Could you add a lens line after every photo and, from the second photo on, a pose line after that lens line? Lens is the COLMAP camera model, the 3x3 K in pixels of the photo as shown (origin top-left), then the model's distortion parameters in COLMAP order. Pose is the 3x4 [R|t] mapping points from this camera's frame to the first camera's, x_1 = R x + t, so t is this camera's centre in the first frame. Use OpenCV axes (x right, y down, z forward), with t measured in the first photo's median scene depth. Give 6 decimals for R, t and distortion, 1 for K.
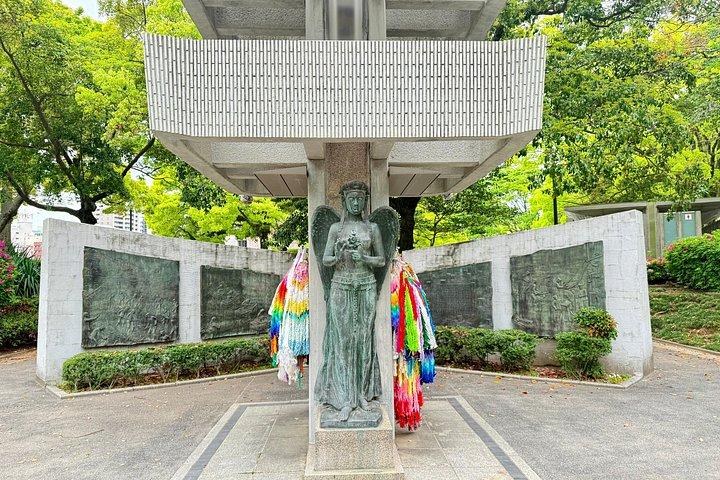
lens RADIAL K [[735.8, 0, 360.0], [0, 735.8, 240.0], [0, 0, 1]] dist [0.002133, -0.000270]
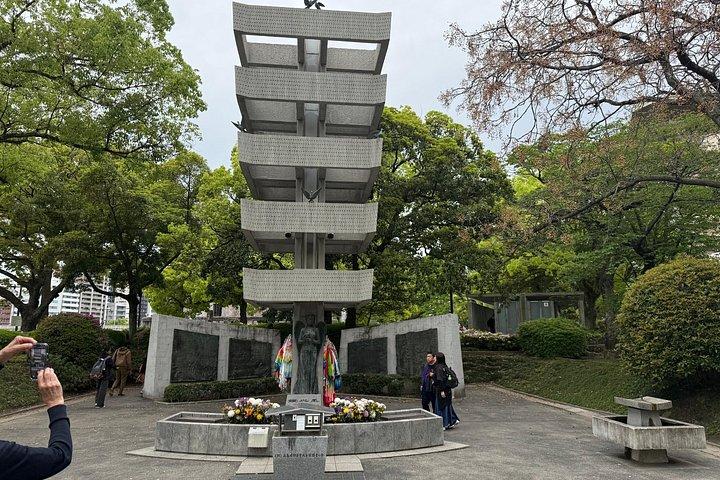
lens RADIAL K [[478.7, 0, 360.0], [0, 478.7, 240.0], [0, 0, 1]] dist [0.027513, 0.000008]
pose [[0.996495, 0.026406, 0.079380, 0.010222], [-0.013258, 0.986735, -0.161800, -0.021605], [-0.082600, 0.160180, 0.983626, -0.307691]]
